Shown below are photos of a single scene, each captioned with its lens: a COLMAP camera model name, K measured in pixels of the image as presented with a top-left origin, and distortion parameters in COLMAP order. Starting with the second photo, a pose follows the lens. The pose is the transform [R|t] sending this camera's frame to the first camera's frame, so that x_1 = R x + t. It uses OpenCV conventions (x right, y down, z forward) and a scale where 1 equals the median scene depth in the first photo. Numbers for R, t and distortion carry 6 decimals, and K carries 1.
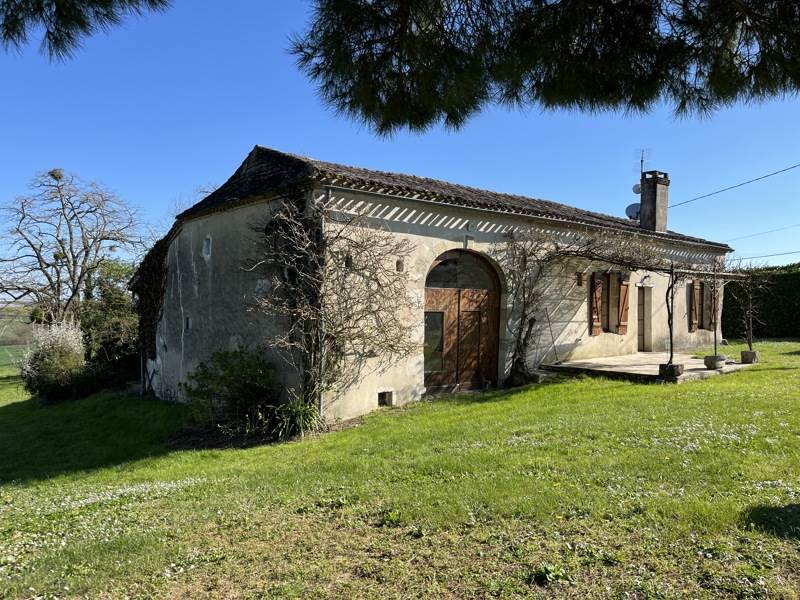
lens RADIAL K [[612.0, 0, 397.7], [0, 612.0, 303.0], [0, 0, 1]] dist [0.058695, -0.099332]
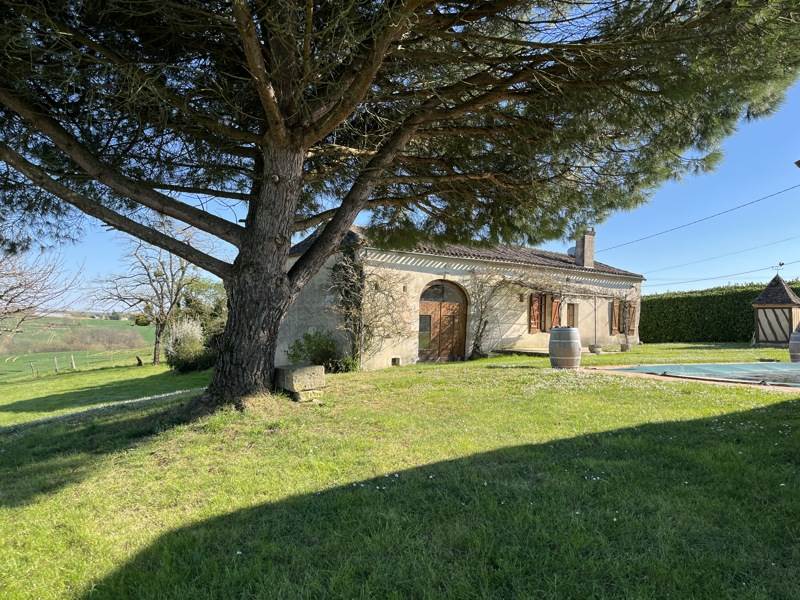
lens RADIAL K [[612.0, 0, 397.7], [0, 612.0, 303.0], [0, 0, 1]] dist [0.058695, -0.099332]
pose [[0.998313, 0.016235, -0.055743, 0.074801], [-0.017625, 0.999544, -0.024535, 0.023633], [0.055319, 0.025476, 0.998144, -0.725976]]
